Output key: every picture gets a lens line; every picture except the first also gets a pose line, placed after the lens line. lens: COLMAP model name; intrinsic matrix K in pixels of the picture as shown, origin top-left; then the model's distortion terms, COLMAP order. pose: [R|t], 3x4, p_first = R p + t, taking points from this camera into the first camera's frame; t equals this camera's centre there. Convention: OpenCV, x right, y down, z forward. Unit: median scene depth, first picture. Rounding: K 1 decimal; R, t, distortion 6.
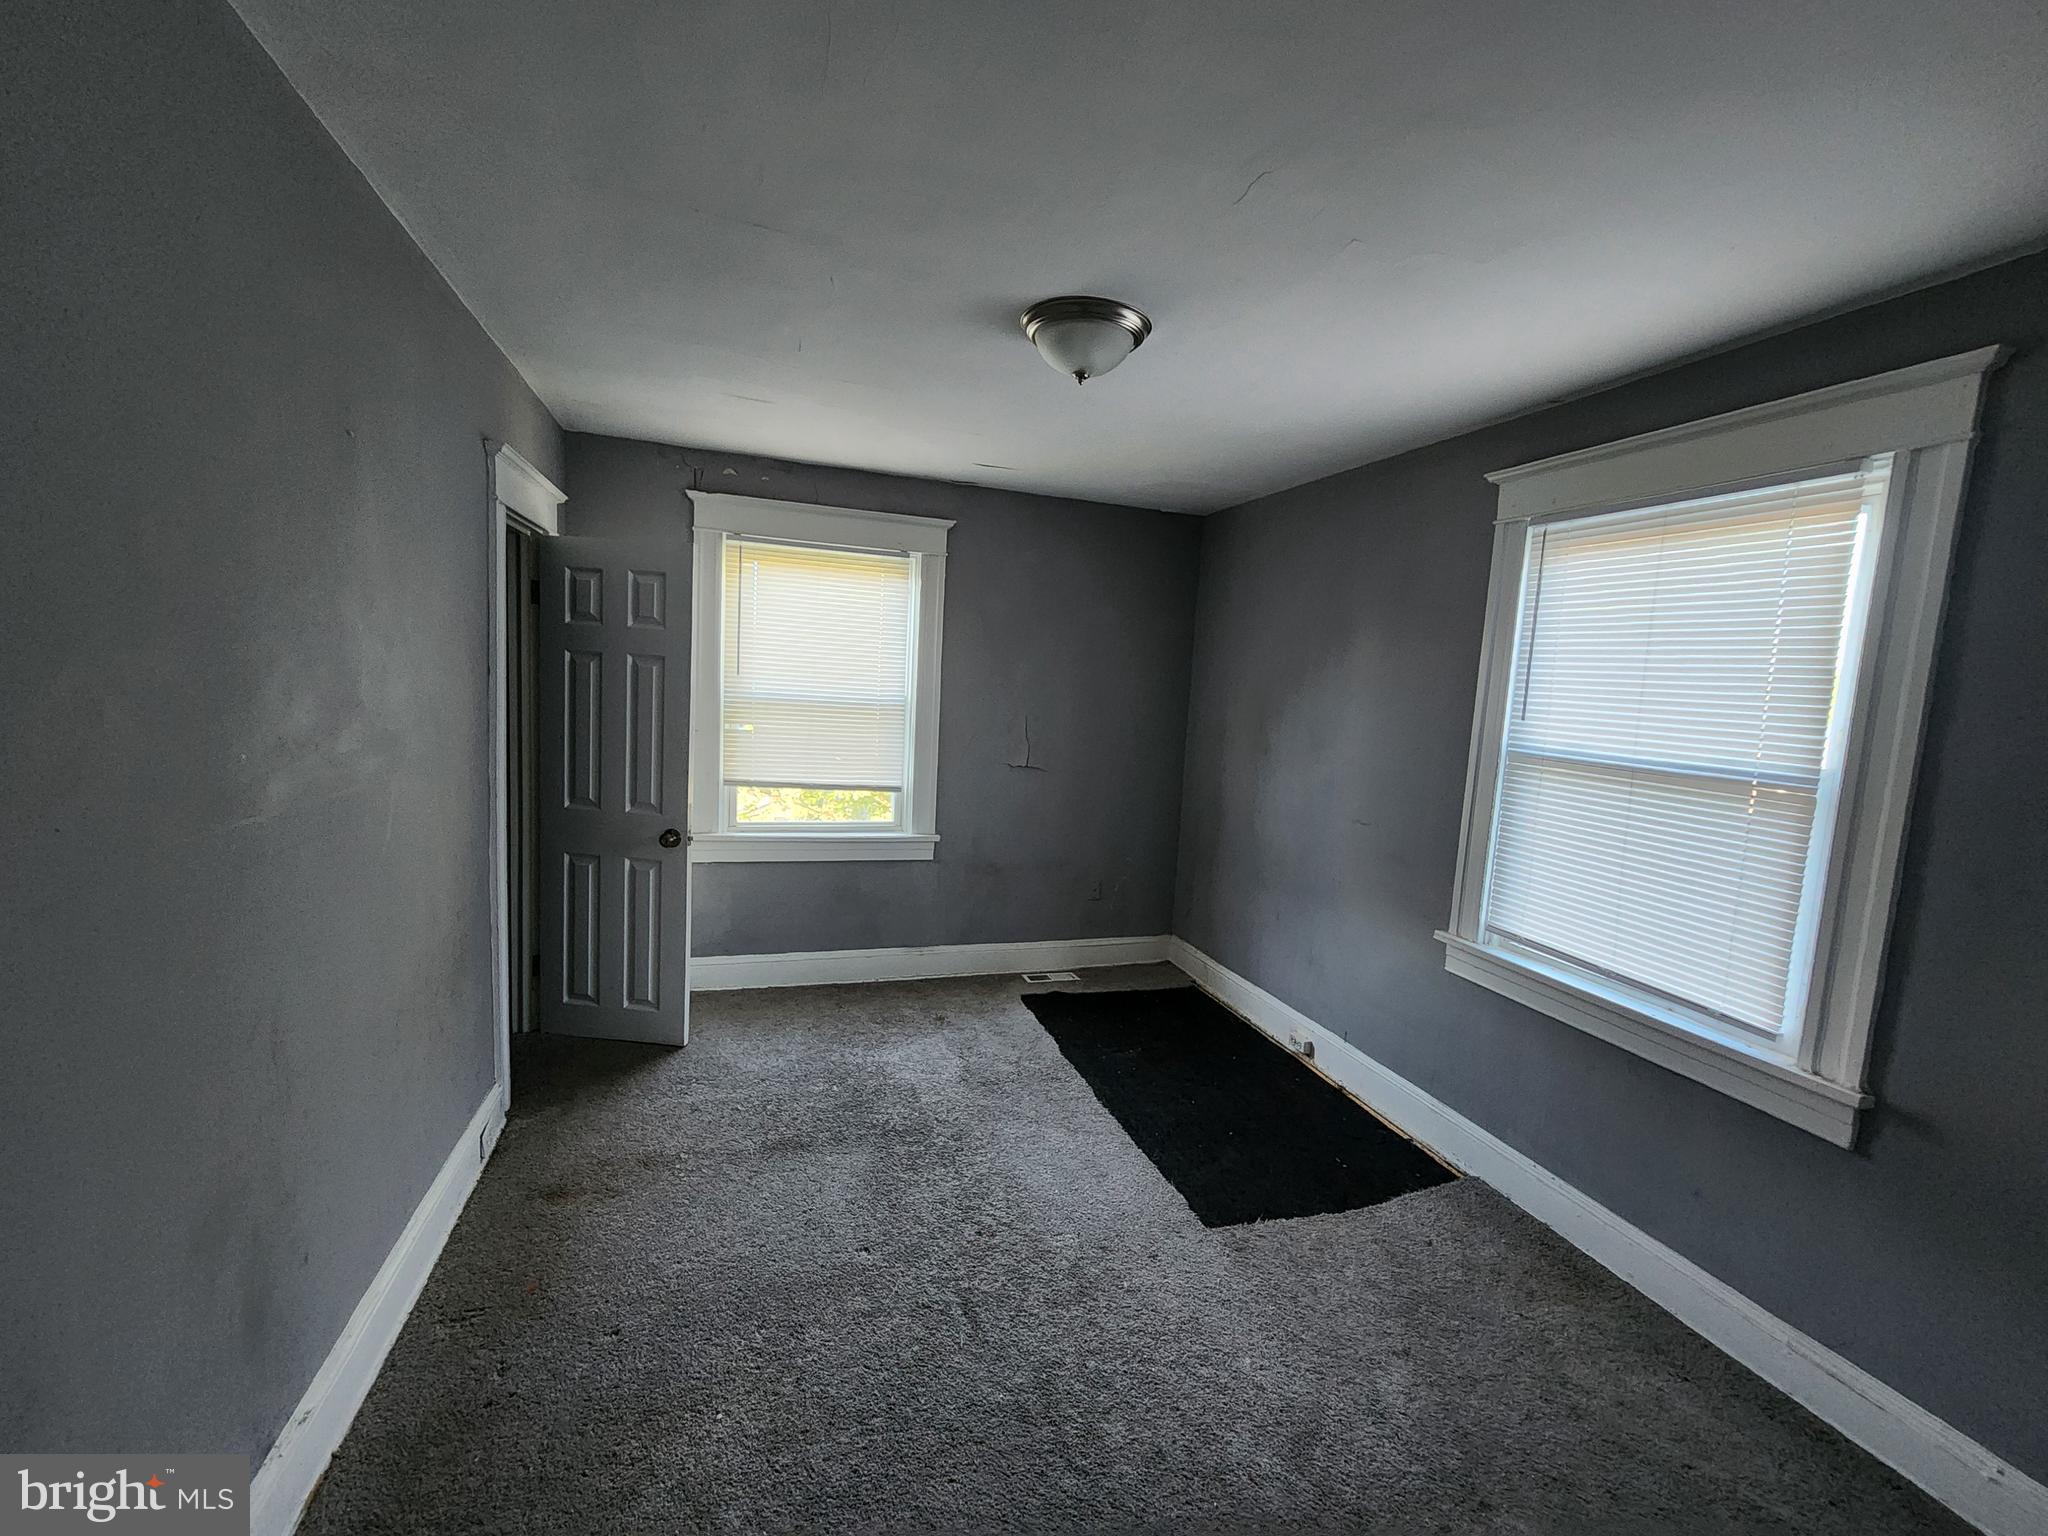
lens RADIAL K [[830.9, 0, 1024.1], [0, 830.9, 774.2], [0, 0, 1]] dist [0.021672, -0.011750]
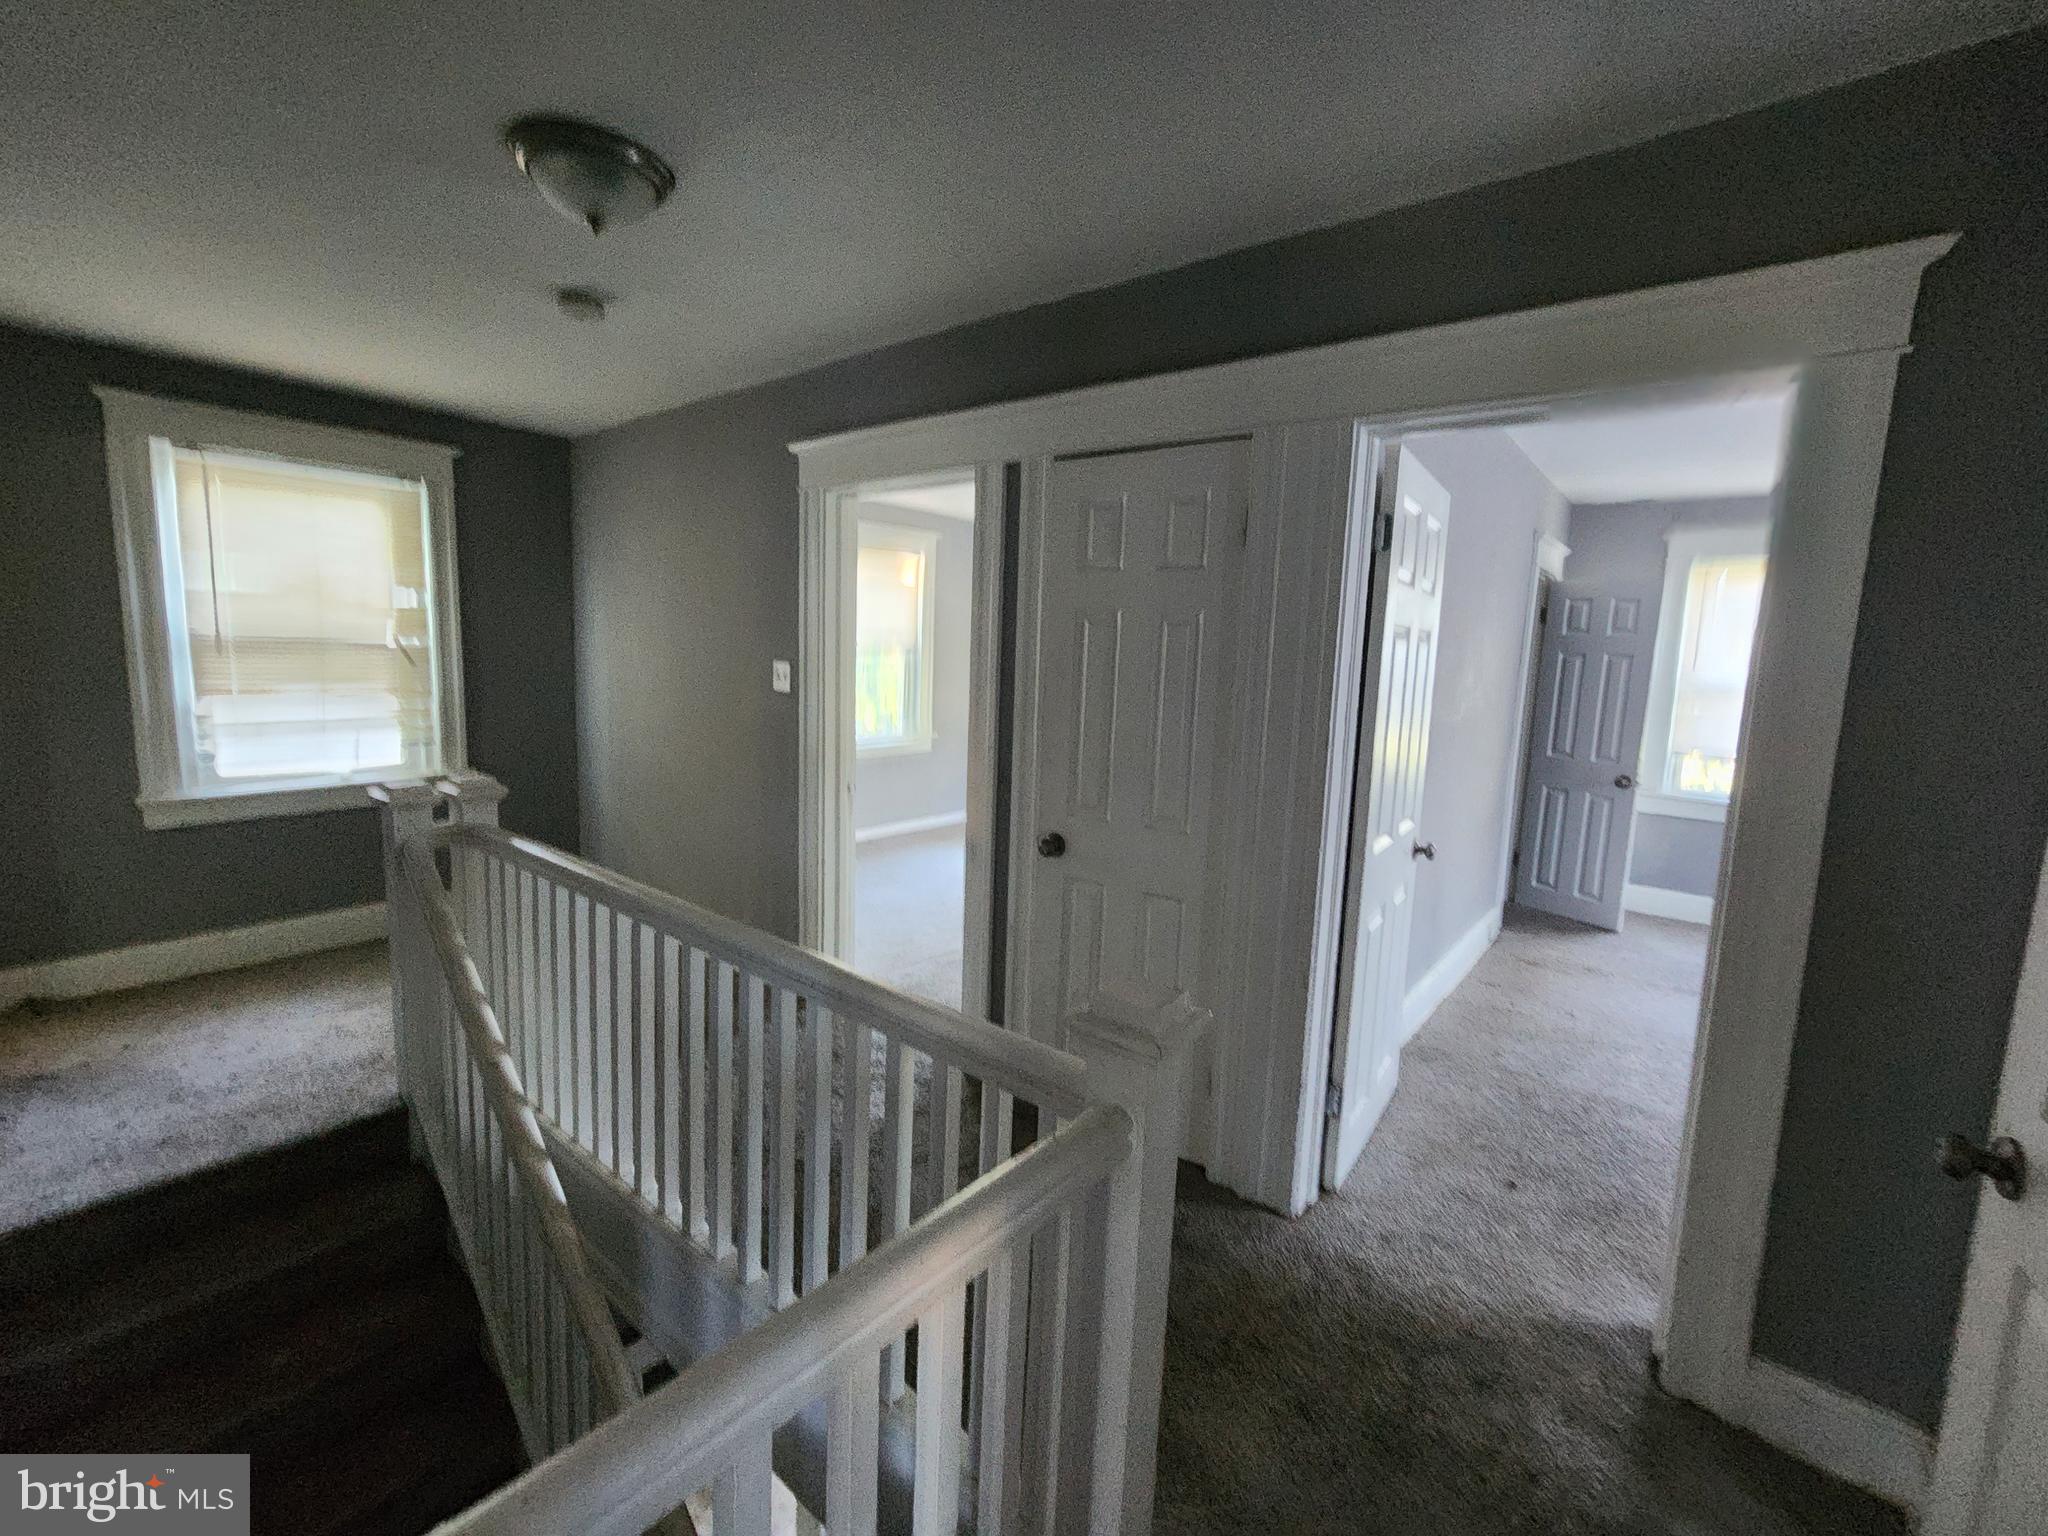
lens RADIAL K [[861.9, 0, 1020.5], [0, 861.9, 744.9], [0, 0, 1]] dist [0.000799, 0.000100]
pose [[0.538387, 0.060019, -0.840558, 0.246830], [-0.108216, 0.994126, 0.001671, 0.120210], [0.835721, 0.090063, 0.541719, -0.642294]]
